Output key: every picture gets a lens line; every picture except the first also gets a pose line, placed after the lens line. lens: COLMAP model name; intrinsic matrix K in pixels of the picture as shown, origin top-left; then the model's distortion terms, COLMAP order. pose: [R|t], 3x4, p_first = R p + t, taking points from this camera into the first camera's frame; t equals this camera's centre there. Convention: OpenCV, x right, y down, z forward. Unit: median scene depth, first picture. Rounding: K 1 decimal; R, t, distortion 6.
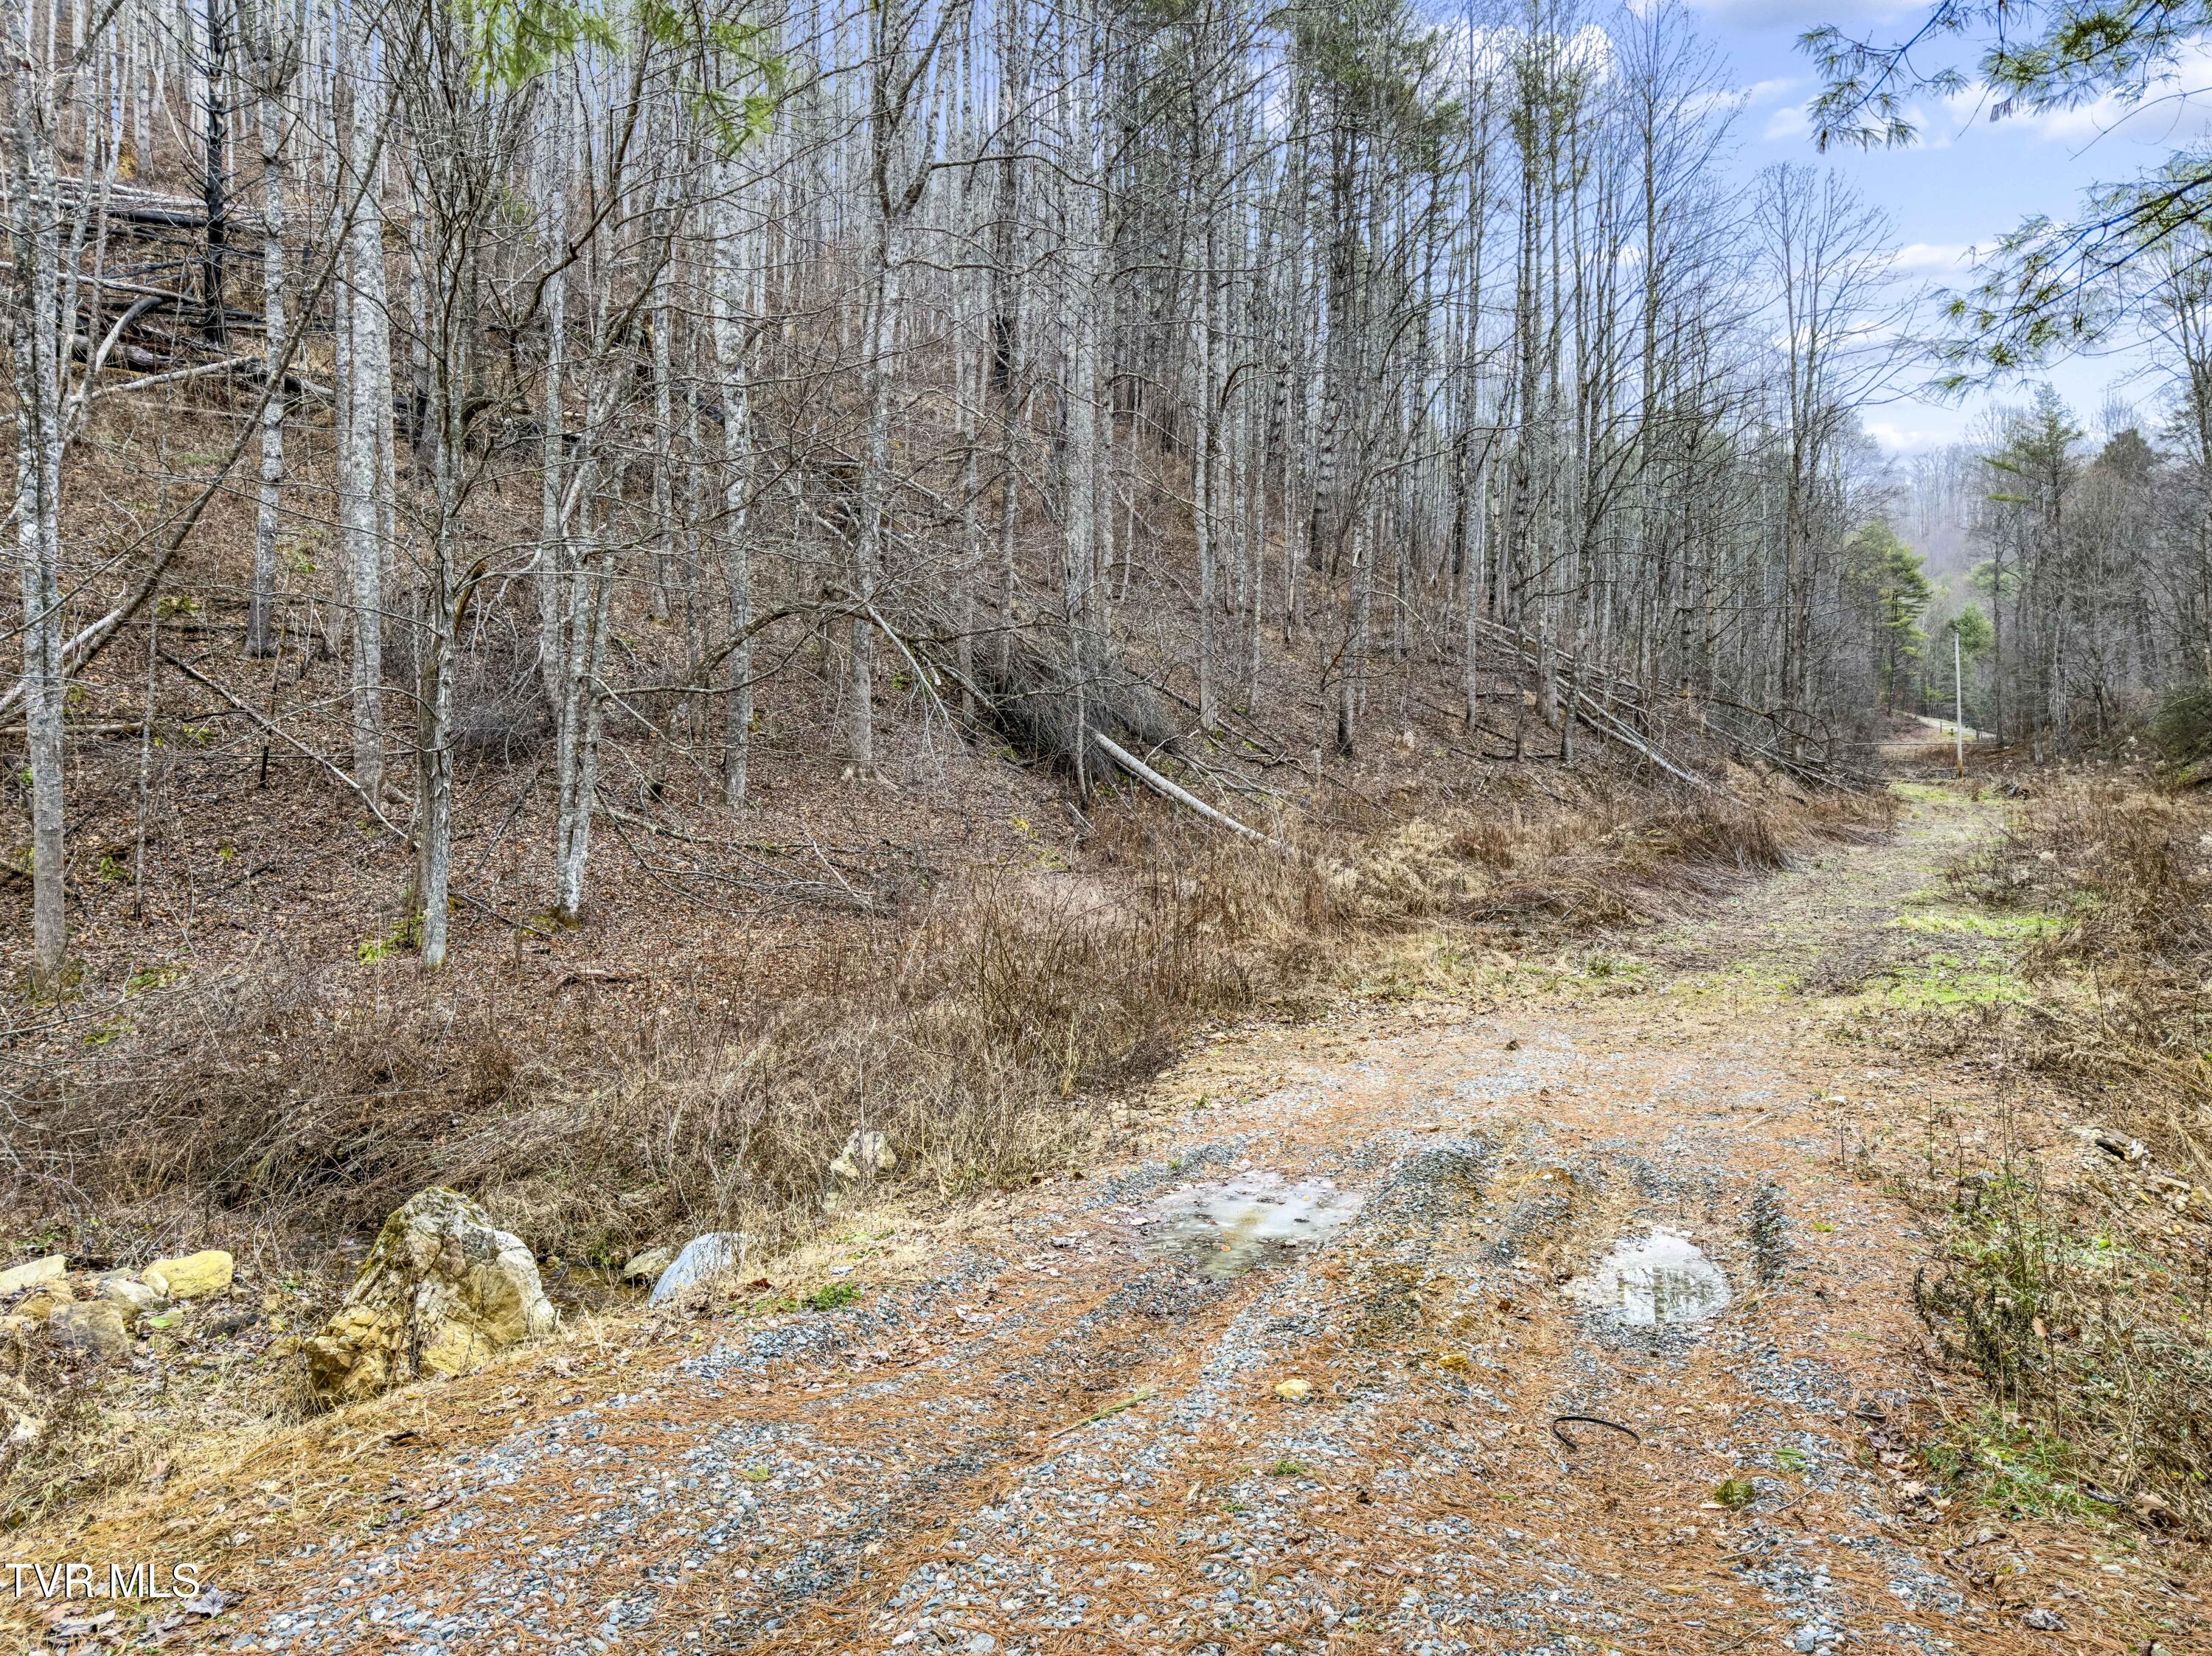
lens RADIAL K [[1591.3, 0, 1114.3], [0, 1591.3, 789.5], [0, 0, 1]] dist [0.000766, -0.006459]
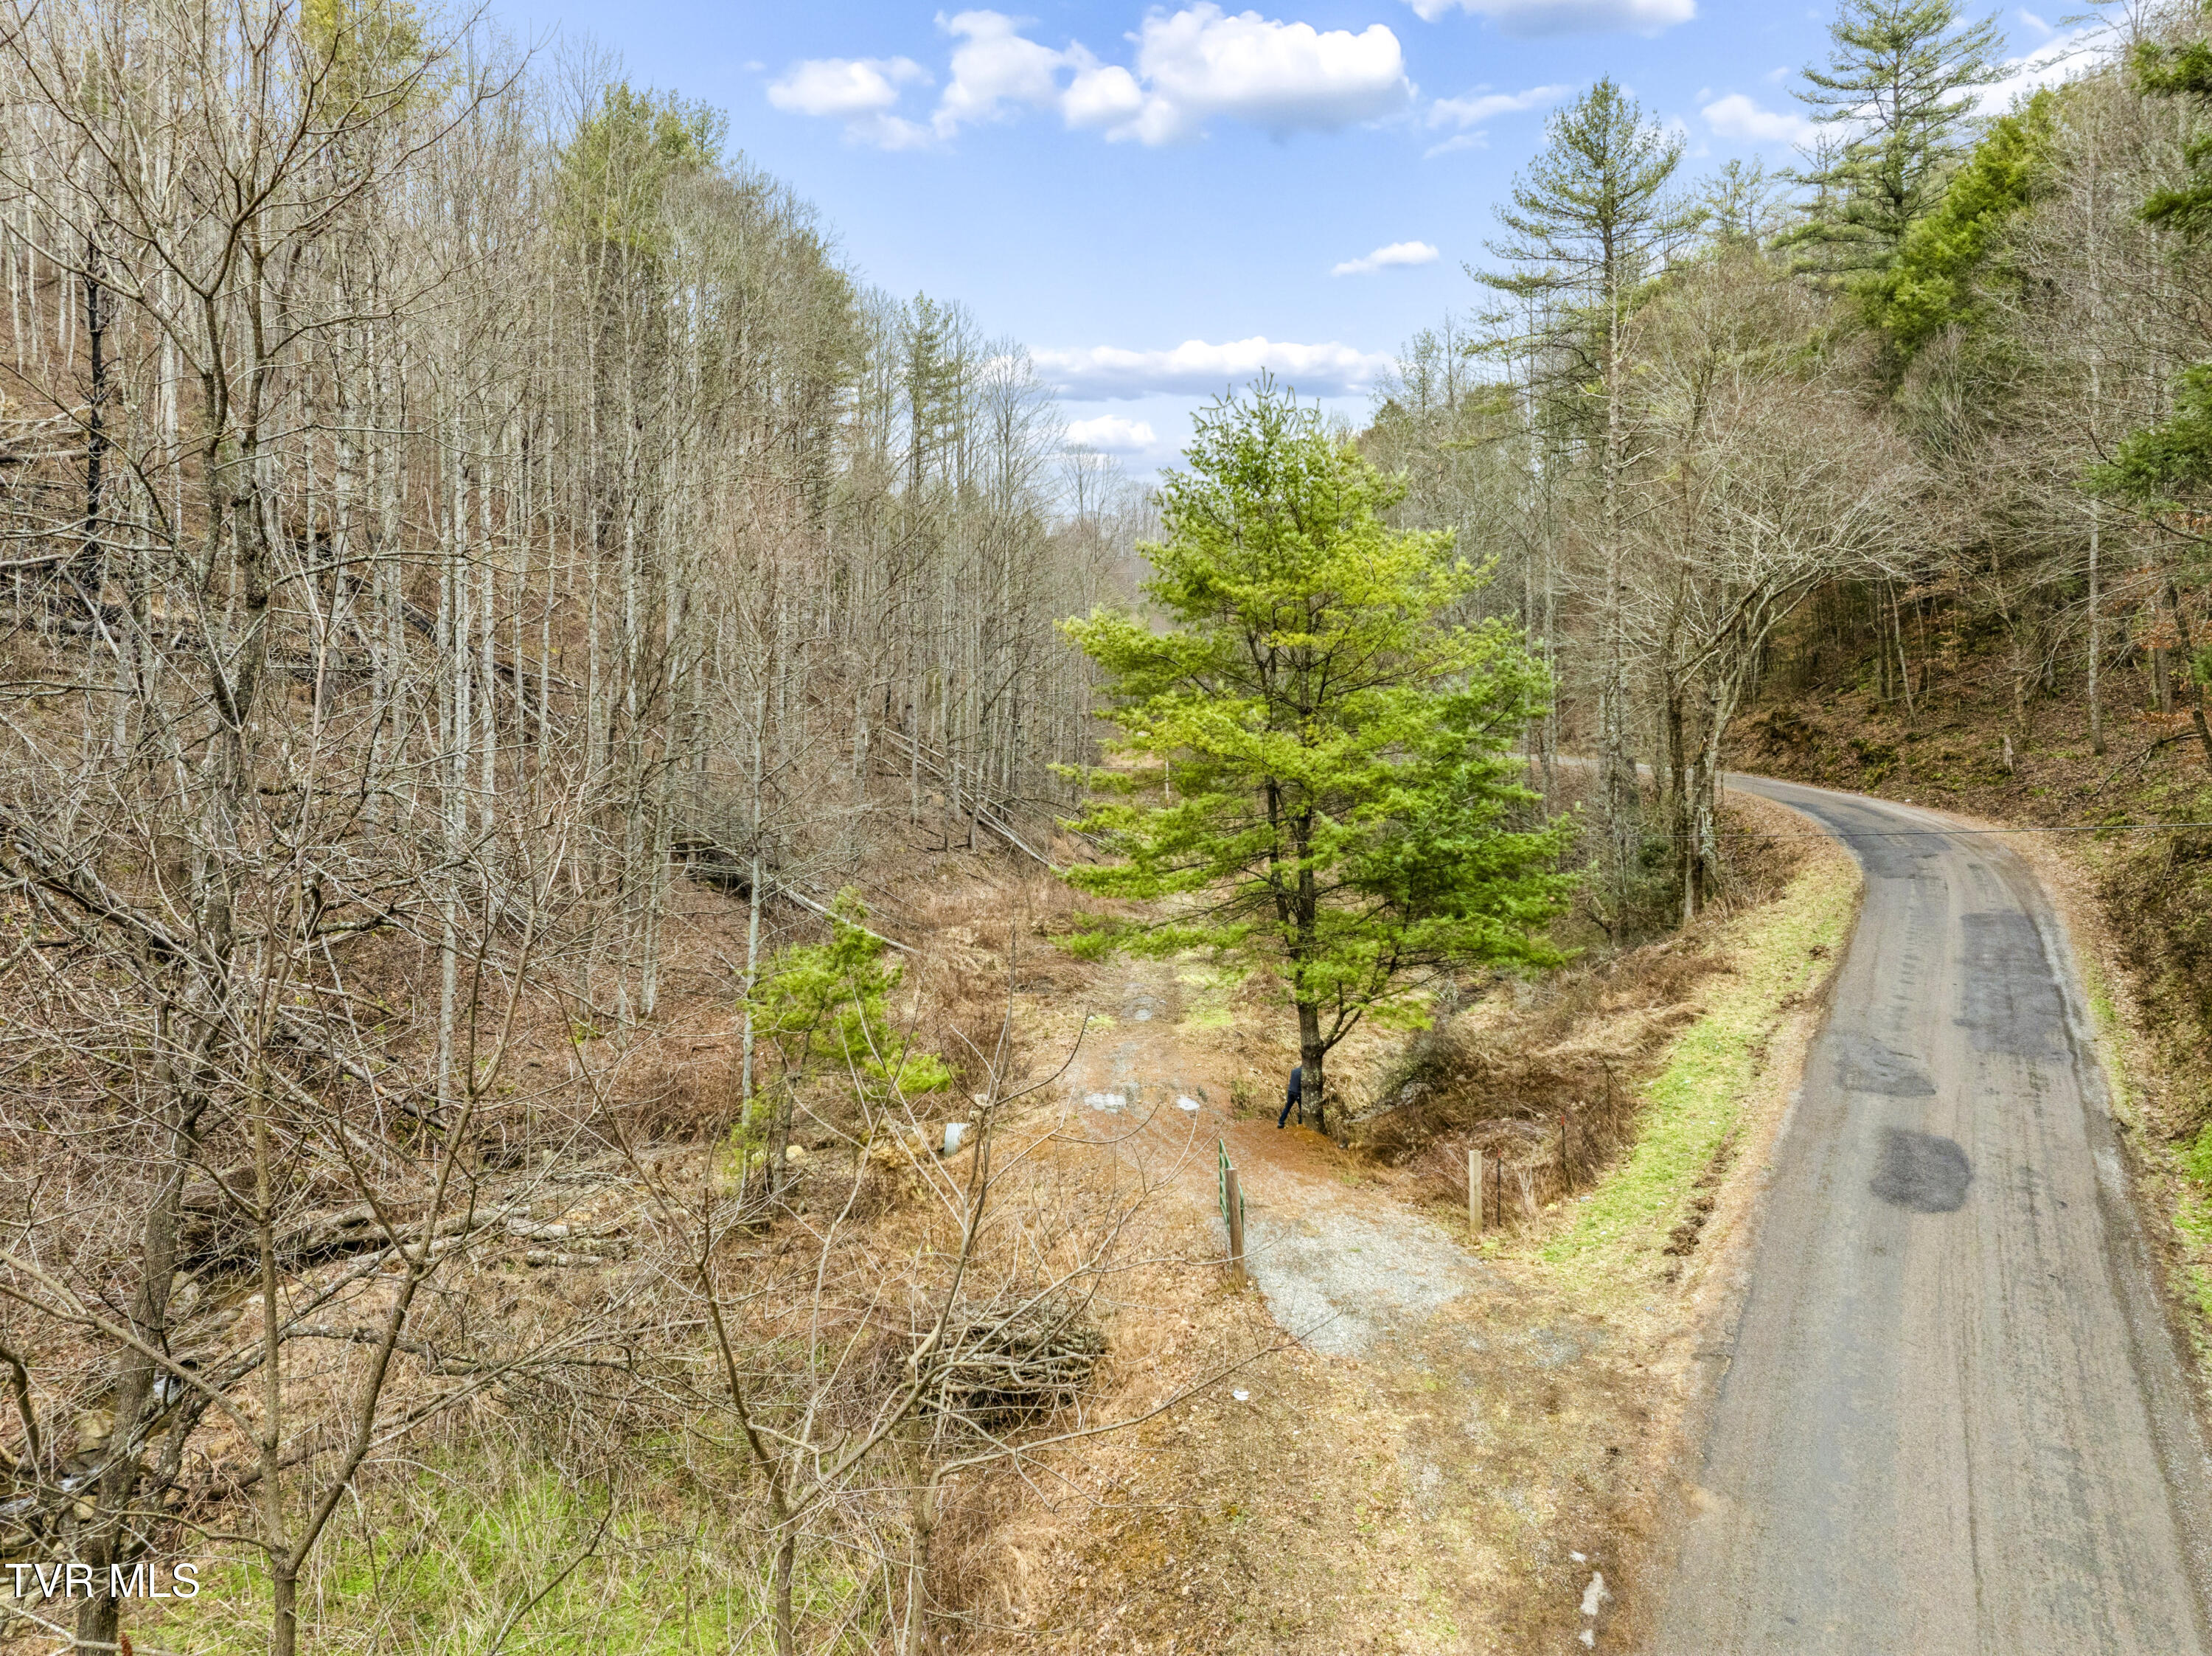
lens RADIAL K [[1557.6, 0, 1106.0], [0, 1557.6, 828.0], [0, 0, 1]] dist [-0.030350, -0.008170]
pose [[0.894177, -0.015667, 0.447440, -0.439433], [-0.008605, 0.998601, 0.052164, -0.176756], [-0.447632, -0.050494, 0.892791, -0.695736]]
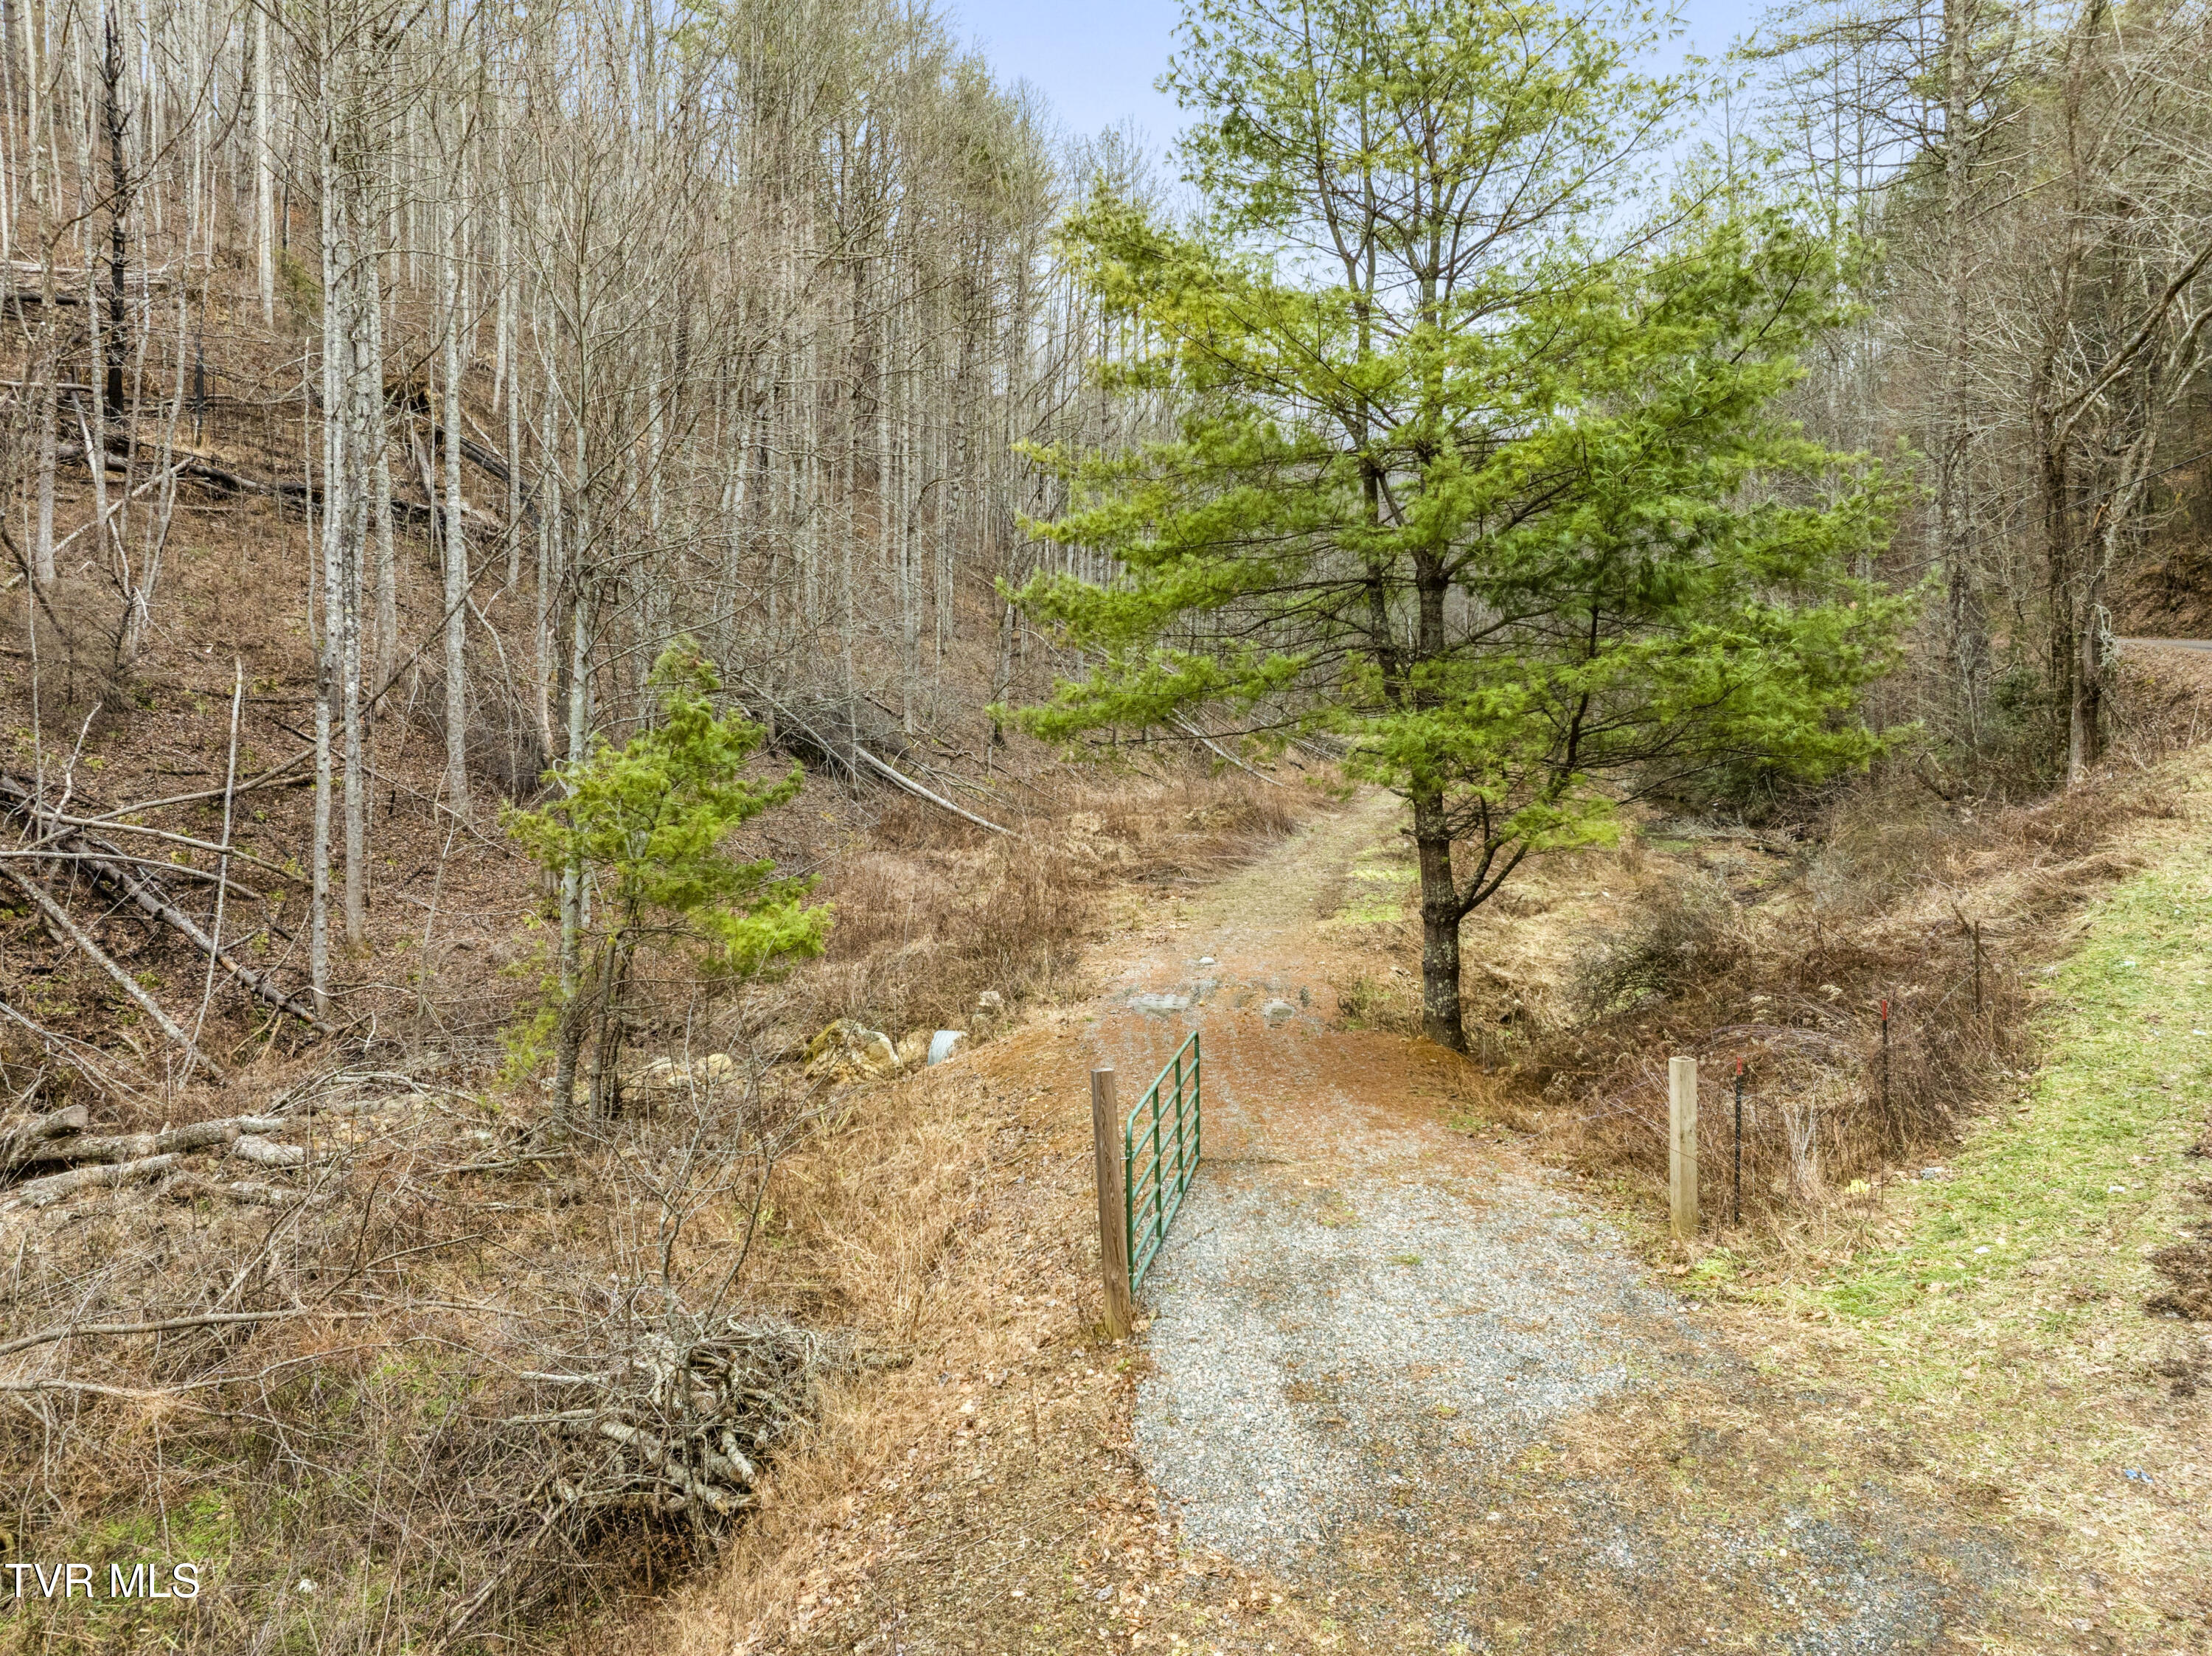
lens RADIAL K [[1566.4, 0, 1108.1], [0, 1566.4, 811.9], [0, 0, 1]] dist [-0.059279, 0.029495]
pose [[0.958543, -0.018541, 0.284344, -0.199545], [-0.001102, 0.997632, 0.068767, -0.075619], [-0.284946, -0.066229, 0.956253, -0.438900]]
